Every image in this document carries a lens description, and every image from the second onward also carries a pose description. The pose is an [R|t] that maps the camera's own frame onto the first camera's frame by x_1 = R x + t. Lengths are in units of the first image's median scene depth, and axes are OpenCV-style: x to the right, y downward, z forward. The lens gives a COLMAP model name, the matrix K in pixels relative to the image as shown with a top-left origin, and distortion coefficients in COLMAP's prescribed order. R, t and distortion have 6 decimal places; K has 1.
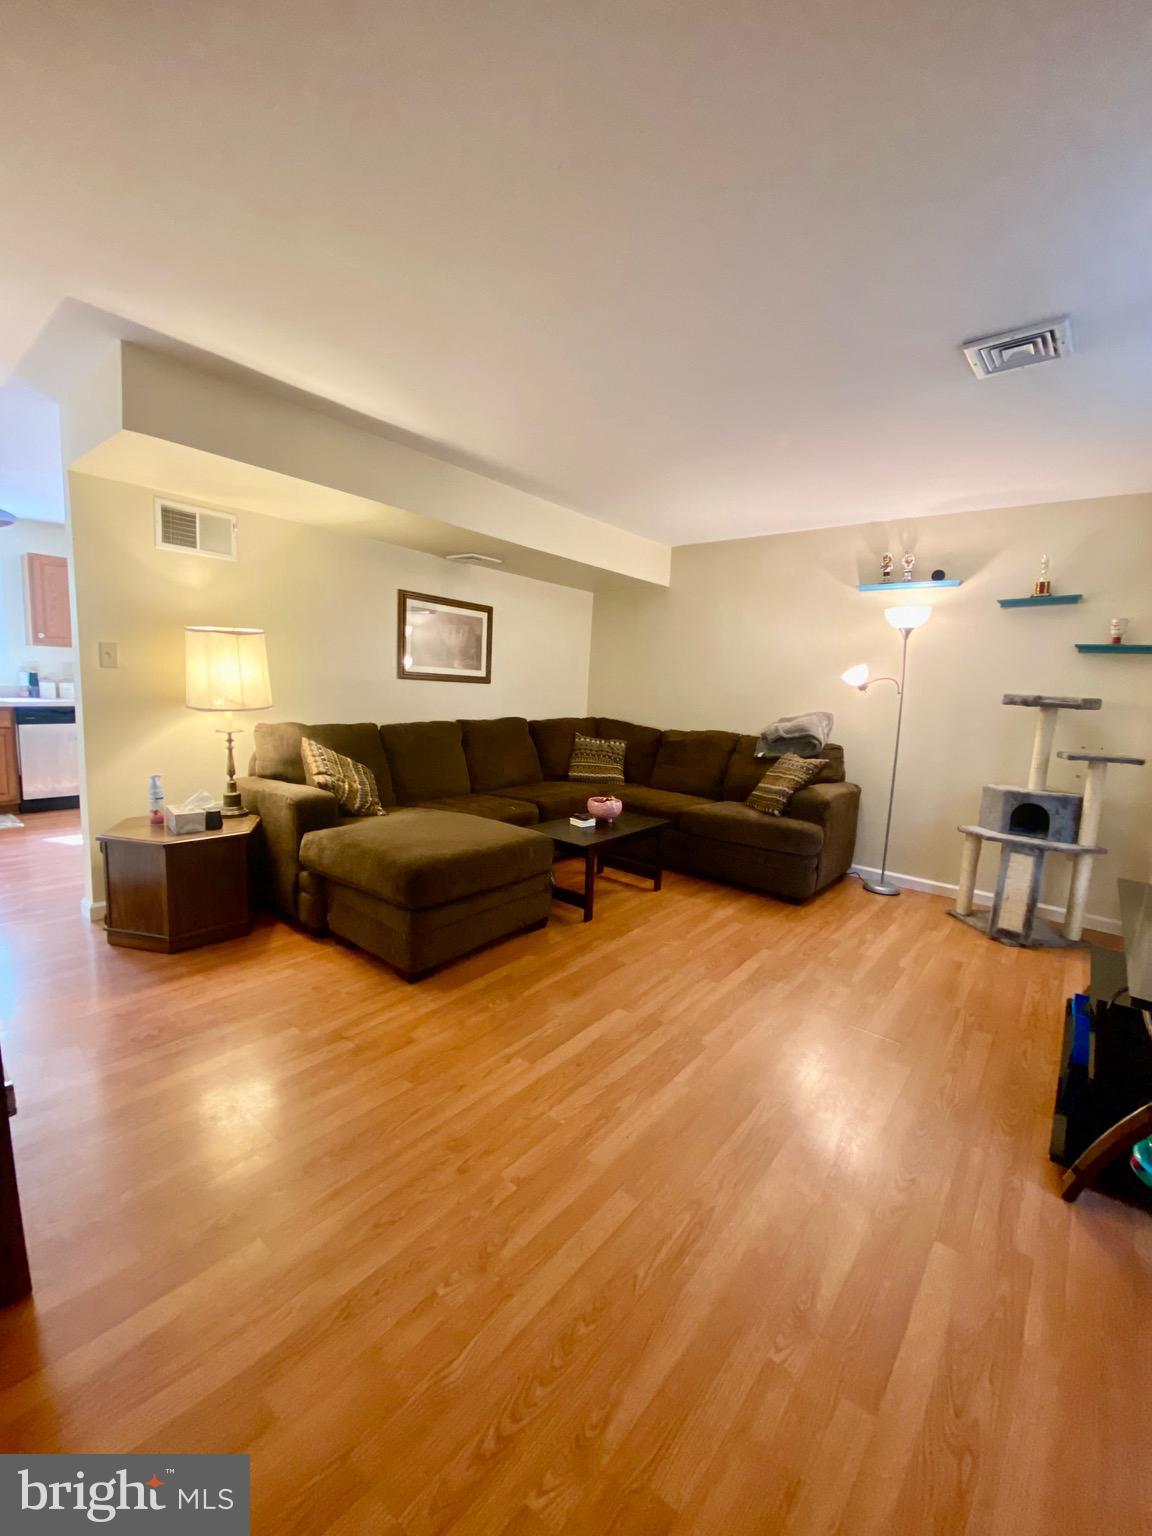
lens RADIAL K [[615.3, 0, 565.9], [0, 615.3, 771.5], [0, 0, 1]] dist [0.040094, -0.033844]
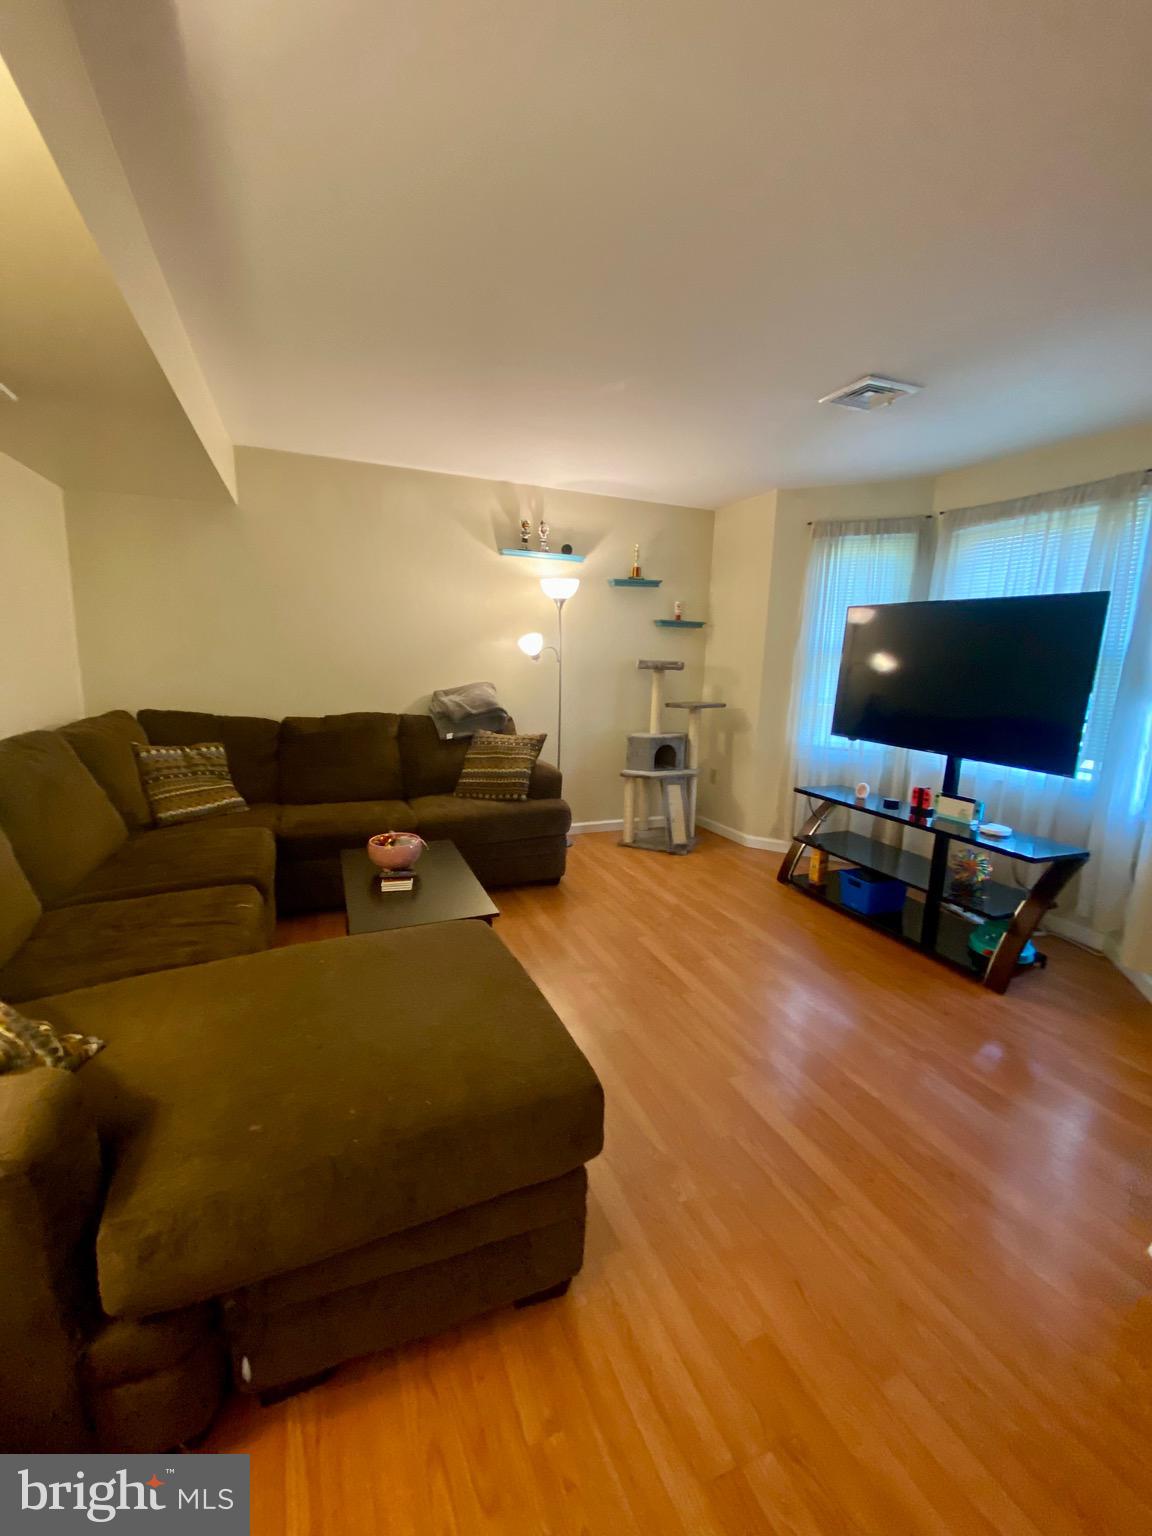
lens RADIAL K [[615.3, 0, 565.9], [0, 615.3, 771.5], [0, 0, 1]] dist [0.040094, -0.033844]
pose [[0.462185, -0.197003, 0.864624, -0.438151], [0.121123, 0.979898, 0.158521, -0.114518], [-0.878473, 0.031460, 0.476756, 0.535011]]
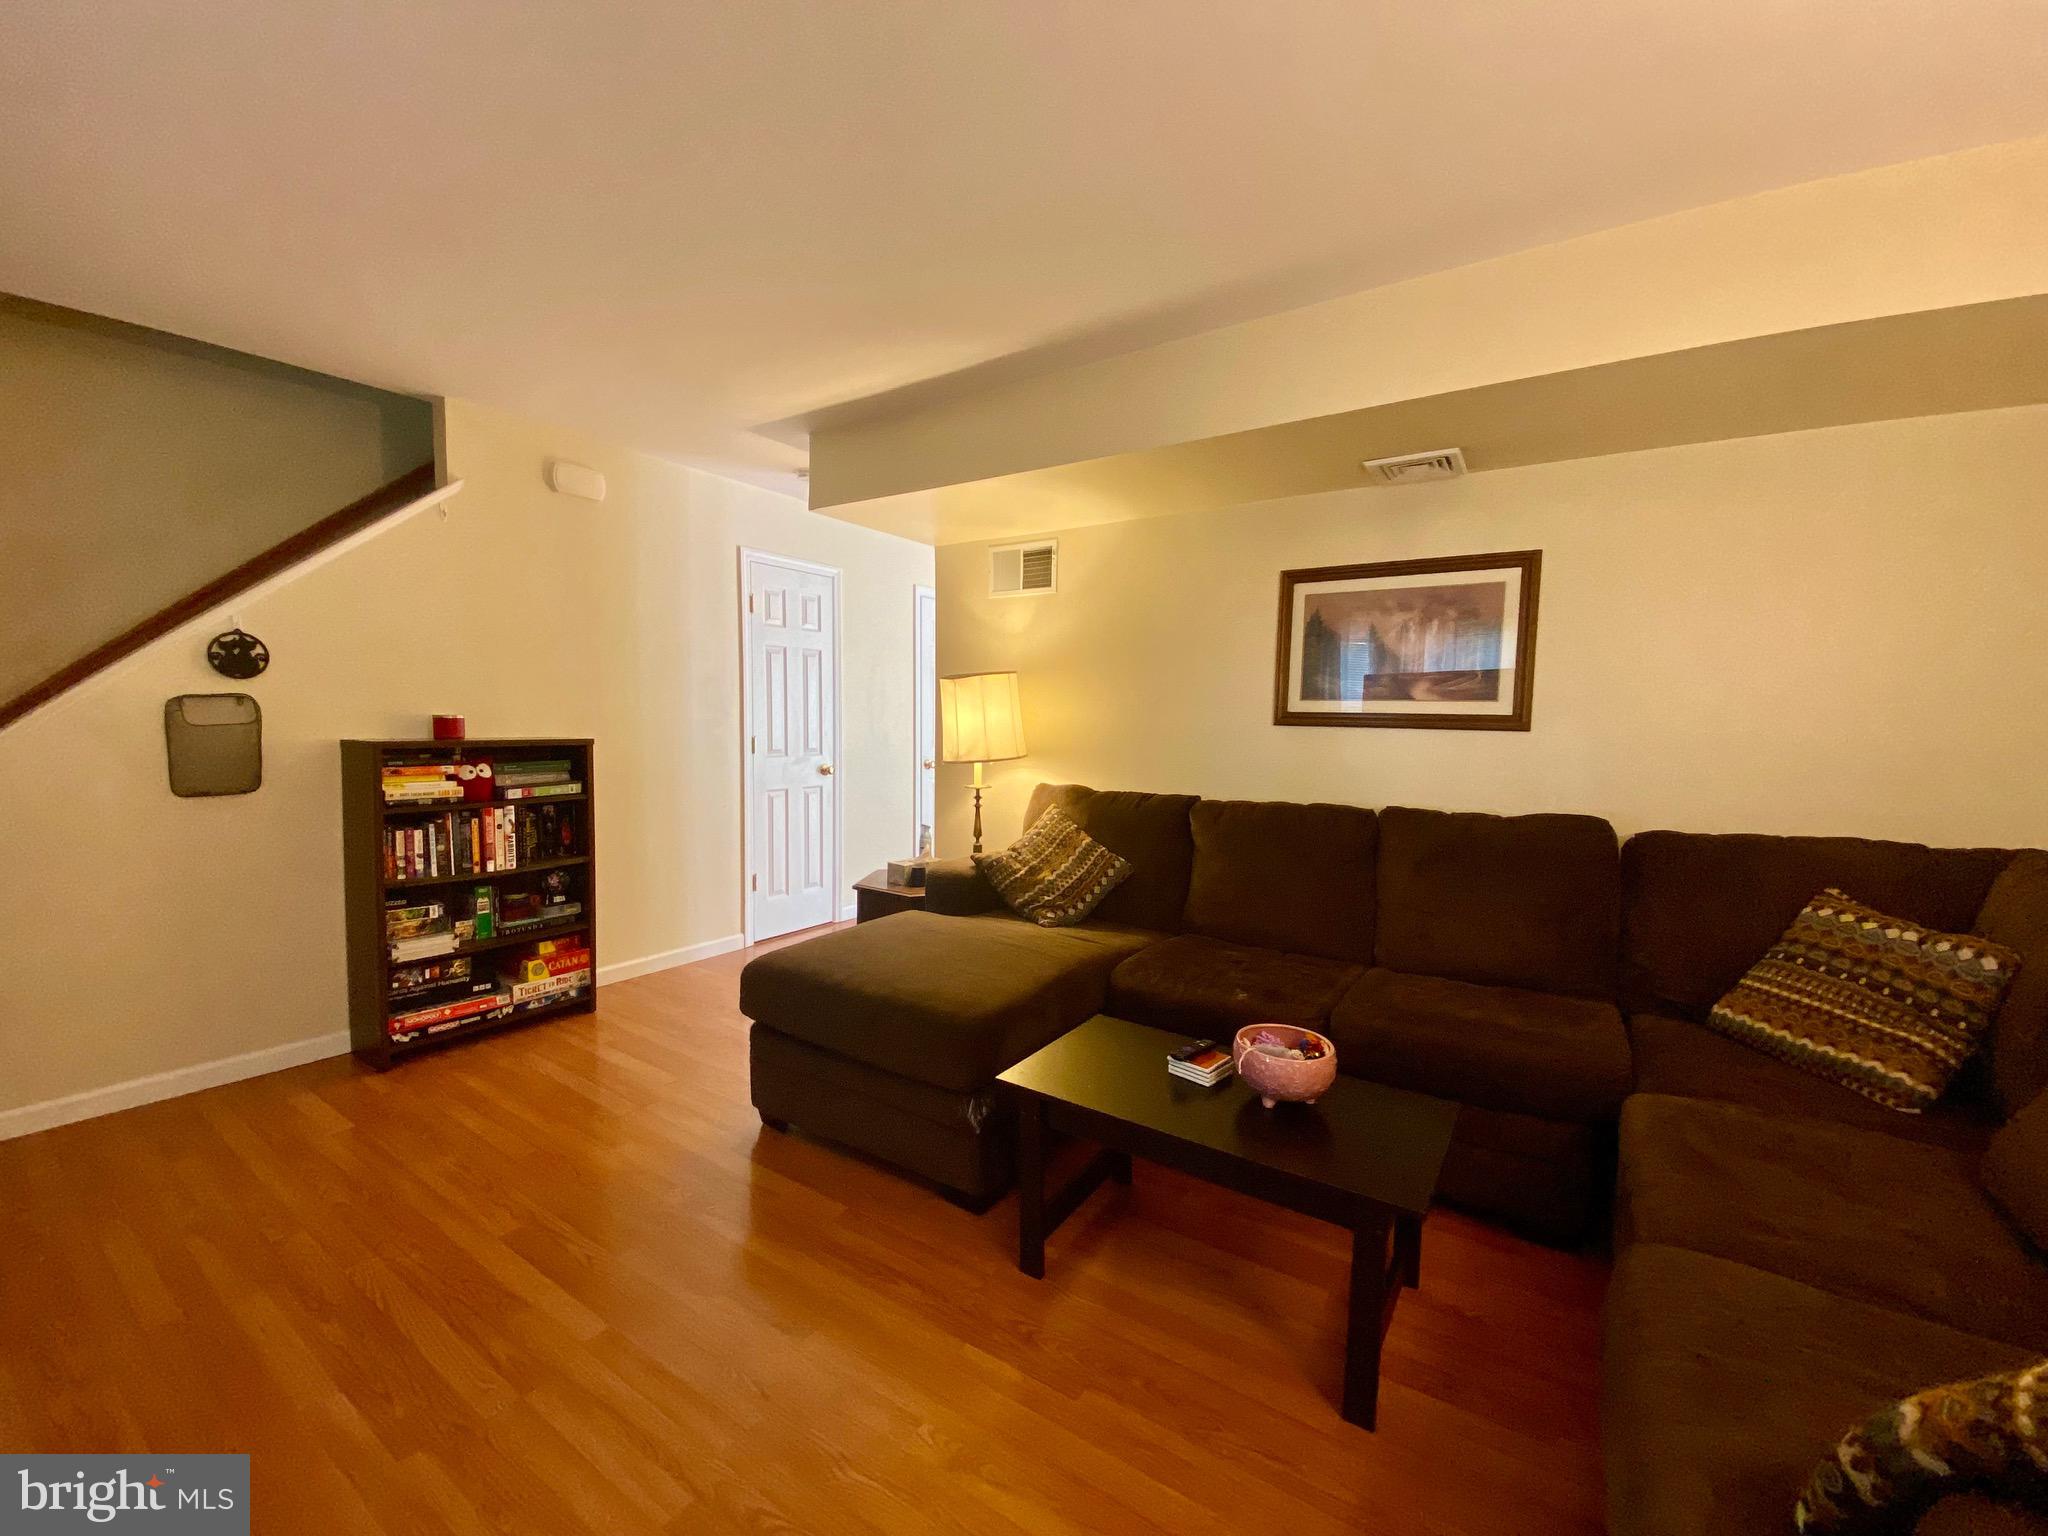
lens RADIAL K [[820.3, 0, 1017.2], [0, 820.3, 776.1], [0, 0, 1]] dist [0.040094, -0.033844]
pose [[0.099909, 0.024511, -0.994695, 0.541448], [-0.154749, 0.987915, 0.008800, -0.086169], [0.982889, 0.153049, 0.102494, 0.815754]]
